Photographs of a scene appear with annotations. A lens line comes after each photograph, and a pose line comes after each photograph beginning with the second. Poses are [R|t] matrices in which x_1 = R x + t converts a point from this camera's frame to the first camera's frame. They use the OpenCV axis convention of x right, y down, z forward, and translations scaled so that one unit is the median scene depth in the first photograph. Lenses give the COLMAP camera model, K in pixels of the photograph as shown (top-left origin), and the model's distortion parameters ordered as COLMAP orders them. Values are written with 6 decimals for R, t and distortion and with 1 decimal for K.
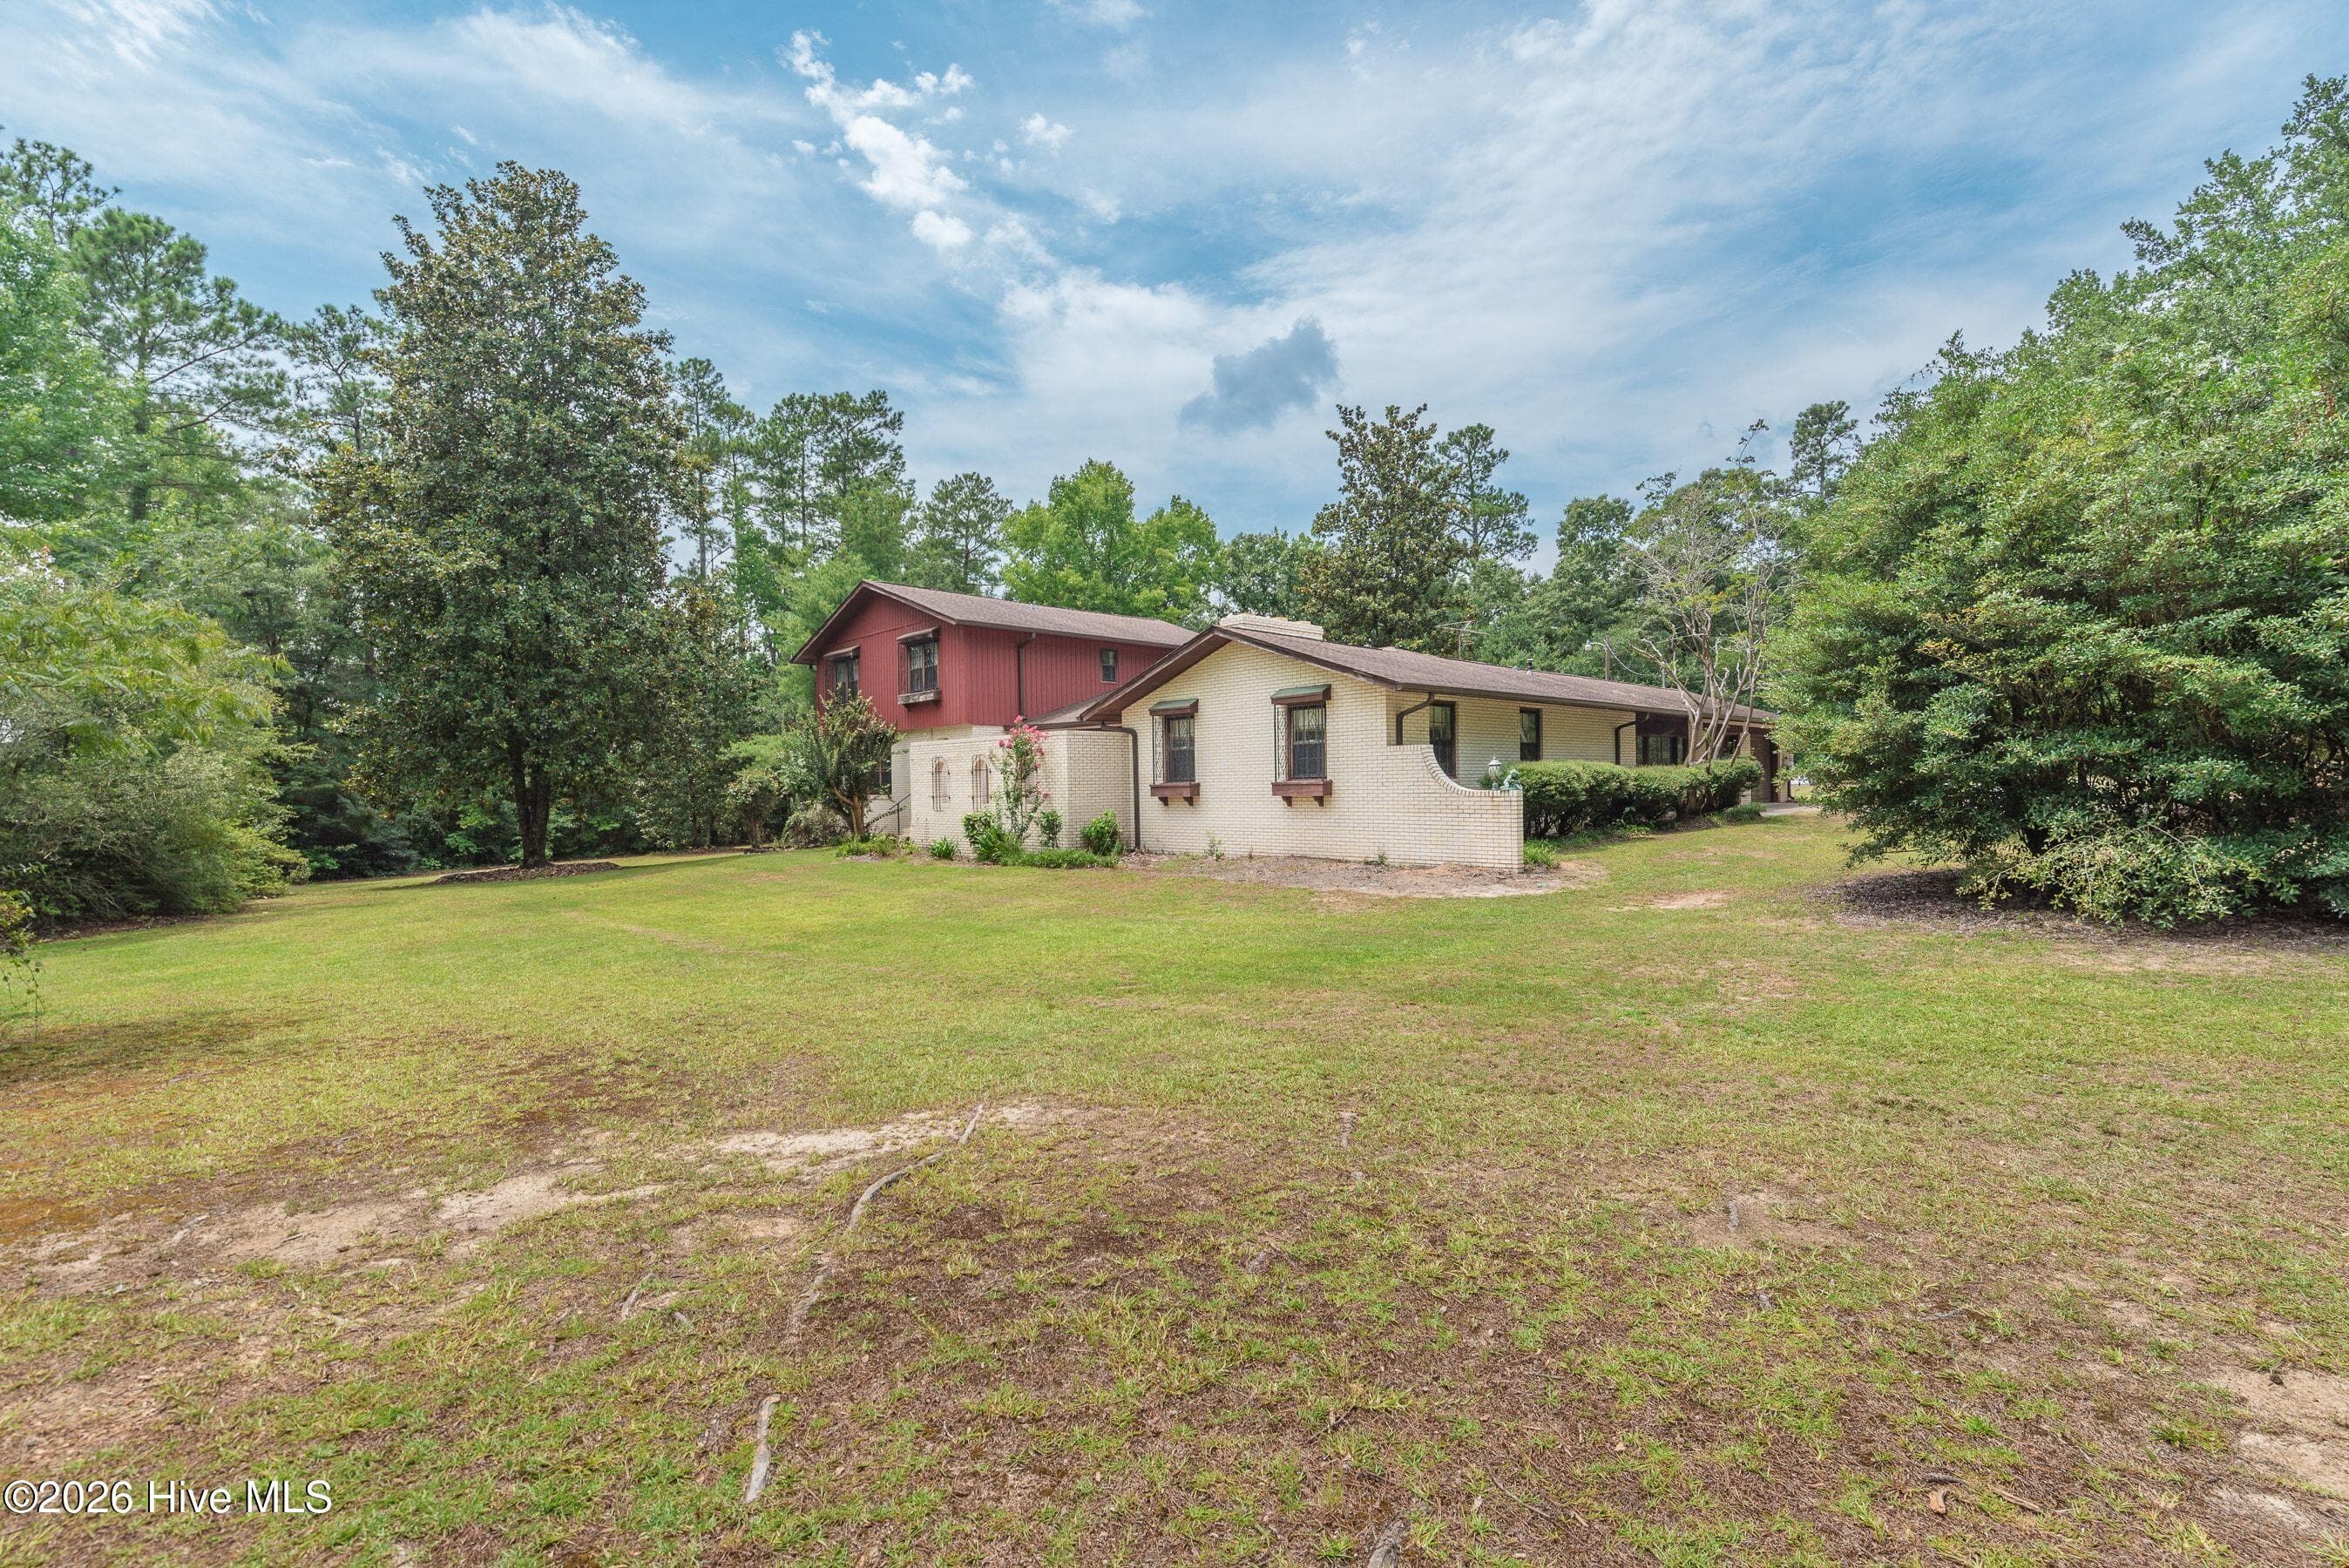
lens RADIAL K [[1009.0, 0, 1186.4], [0, 1009.0, 768.4], [0, 0, 1]] dist [0.004155, -0.000744]
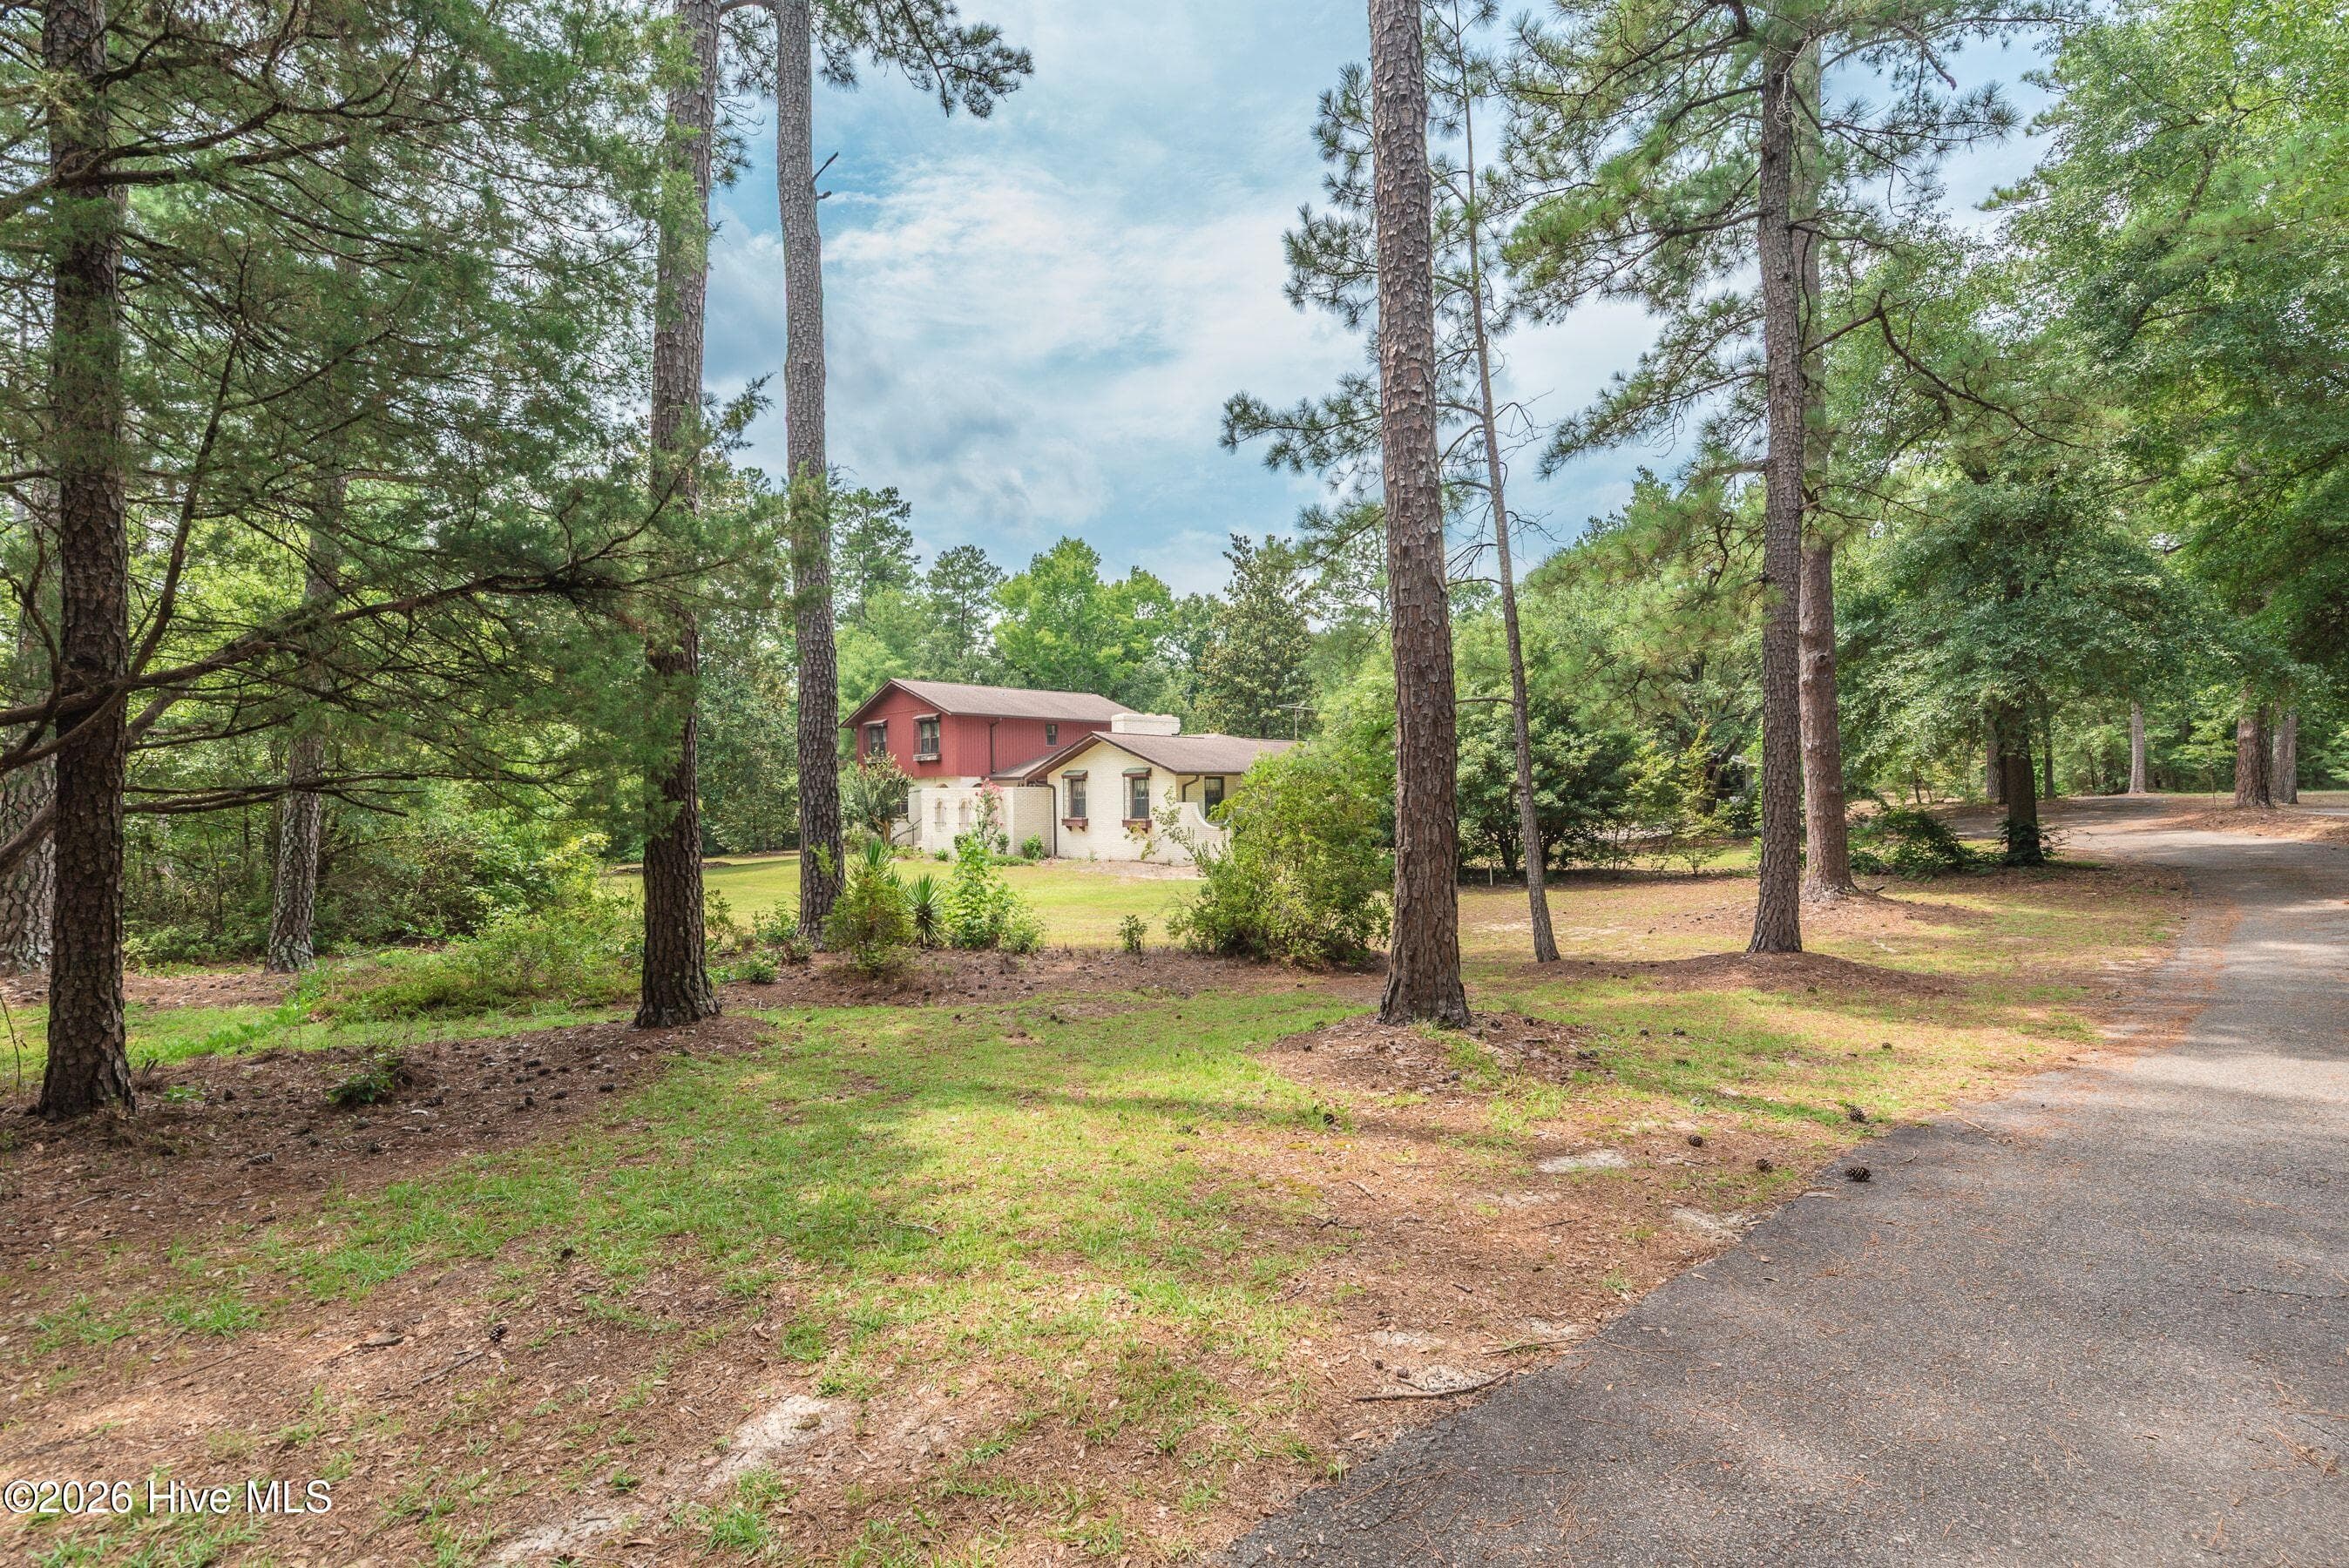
lens RADIAL K [[1009.0, 0, 1180.0], [0, 1009.0, 795.4], [0, 0, 1]] dist [0.004155, -0.000744]
pose [[0.999952, 0.006705, -0.007121, 0.131139], [-0.006571, 0.999805, 0.018615, -0.041925], [0.007245, -0.018567, 0.999801, -0.532501]]
